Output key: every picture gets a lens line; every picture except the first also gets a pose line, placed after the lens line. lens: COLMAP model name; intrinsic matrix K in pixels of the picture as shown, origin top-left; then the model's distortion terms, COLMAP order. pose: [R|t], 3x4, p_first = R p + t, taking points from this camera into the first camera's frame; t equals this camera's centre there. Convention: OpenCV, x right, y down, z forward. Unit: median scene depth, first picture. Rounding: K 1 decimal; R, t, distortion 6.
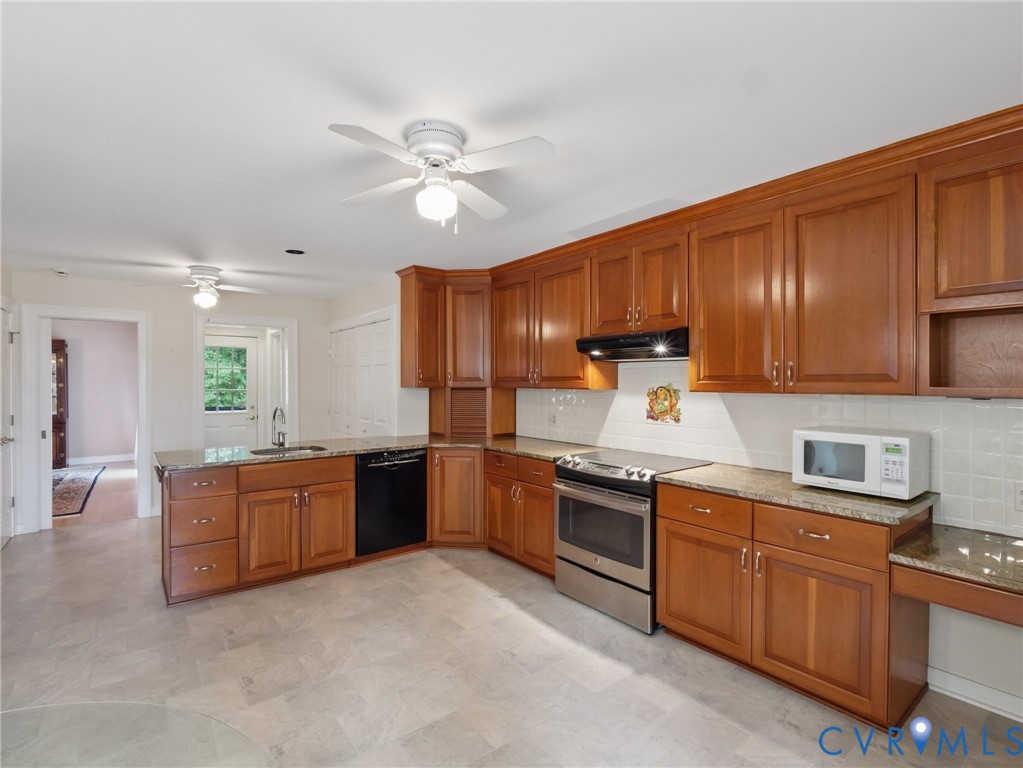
lens RADIAL K [[502.7, 0, 500.8], [0, 502.7, 388.5], [0, 0, 1]] dist [-0.004515, -0.003800]
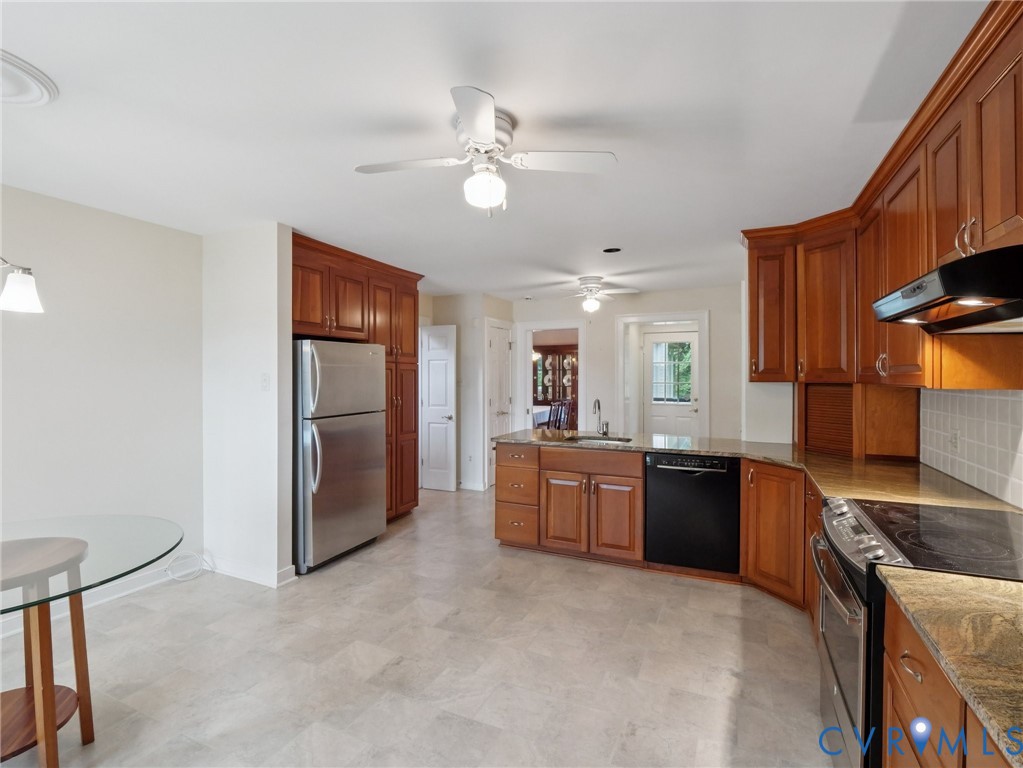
lens RADIAL K [[502.7, 0, 503.2], [0, 502.7, 377.0], [0, 0, 1]] dist [-0.004515, -0.003800]
pose [[0.455997, 0.002180, -0.889978, 0.454299], [-0.011318, 0.999930, -0.003350, -0.002162], [0.889909, 0.011600, 0.455990, 0.354650]]
